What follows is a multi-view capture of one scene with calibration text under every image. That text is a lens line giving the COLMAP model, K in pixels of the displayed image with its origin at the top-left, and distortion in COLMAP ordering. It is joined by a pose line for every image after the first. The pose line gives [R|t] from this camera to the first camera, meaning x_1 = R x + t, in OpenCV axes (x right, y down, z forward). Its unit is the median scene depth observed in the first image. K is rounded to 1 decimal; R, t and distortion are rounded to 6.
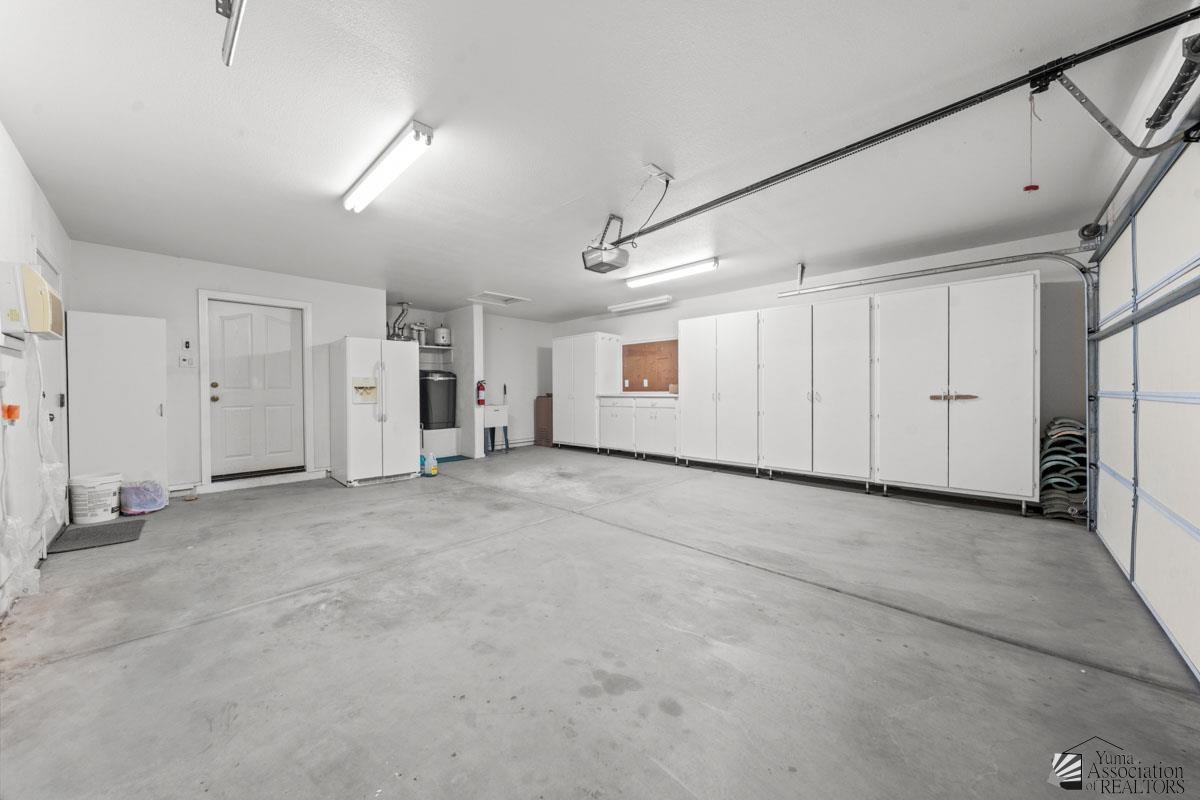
lens RADIAL K [[417.0, 0, 598.9], [0, 417.0, 392.8], [0, 0, 1]] dist [-0.002575, -0.000038]
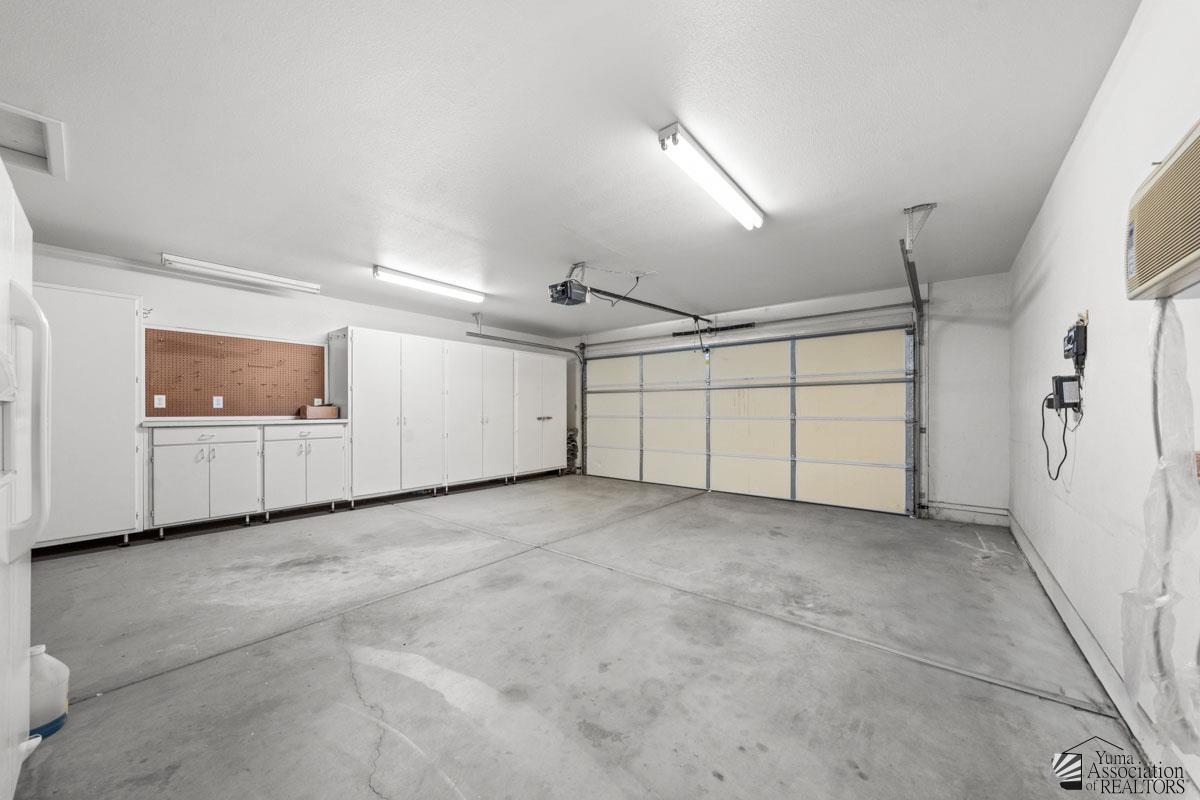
lens RADIAL K [[417.0, 0, 598.2], [0, 417.0, 411.3], [0, 0, 1]] dist [-0.002575, -0.000038]
pose [[-0.067635, 0.005226, 0.997696, -1.281216], [0.004967, 0.999976, -0.004901, -0.011124], [-0.997698, 0.004624, -0.067659, 1.200077]]
